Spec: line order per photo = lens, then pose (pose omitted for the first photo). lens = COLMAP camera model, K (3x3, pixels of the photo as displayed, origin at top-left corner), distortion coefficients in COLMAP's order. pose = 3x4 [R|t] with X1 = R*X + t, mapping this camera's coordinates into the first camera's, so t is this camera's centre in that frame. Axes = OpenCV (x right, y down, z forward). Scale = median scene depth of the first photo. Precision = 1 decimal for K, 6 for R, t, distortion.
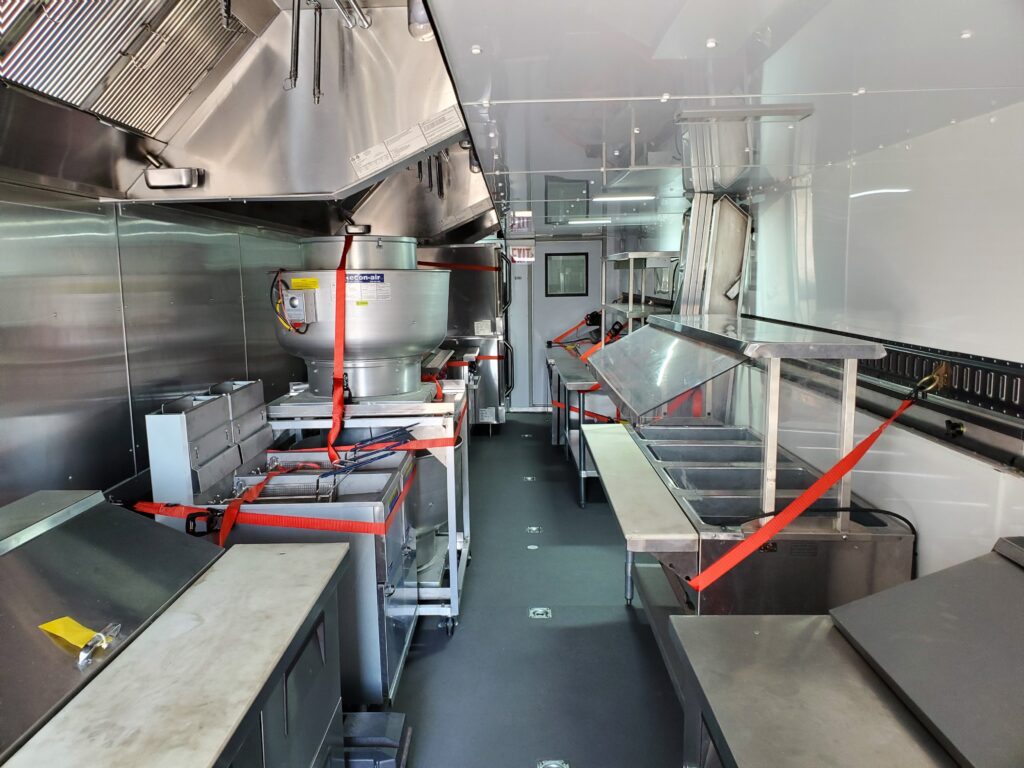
lens RADIAL K [[807.9, 0, 519.3], [0, 807.9, 381.0], [0, 0, 1]] dist [-0.036749, -0.030914]
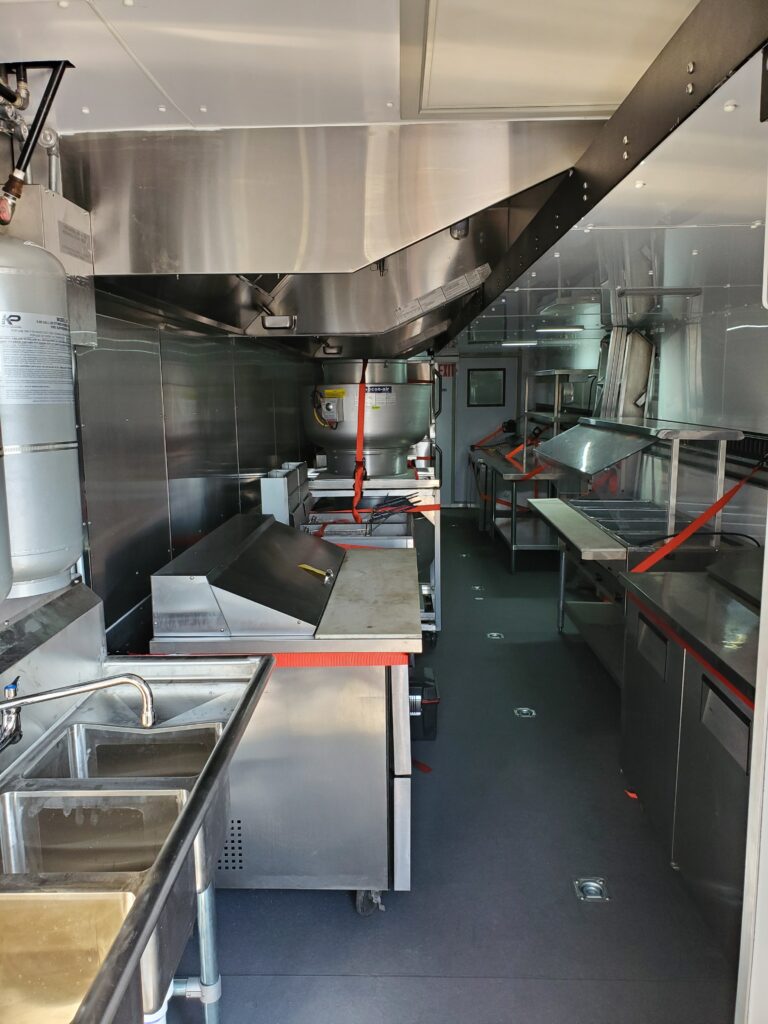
lens RADIAL K [[807.9, 0, 376.7], [0, 807.9, 518.0], [0, 0, 1]] dist [-0.036749, -0.030914]
pose [[0.999368, 0.008210, -0.034593, -0.134412], [-0.007201, 0.999548, 0.029173, 0.051126], [0.034817, -0.028906, 0.998976, -0.380976]]
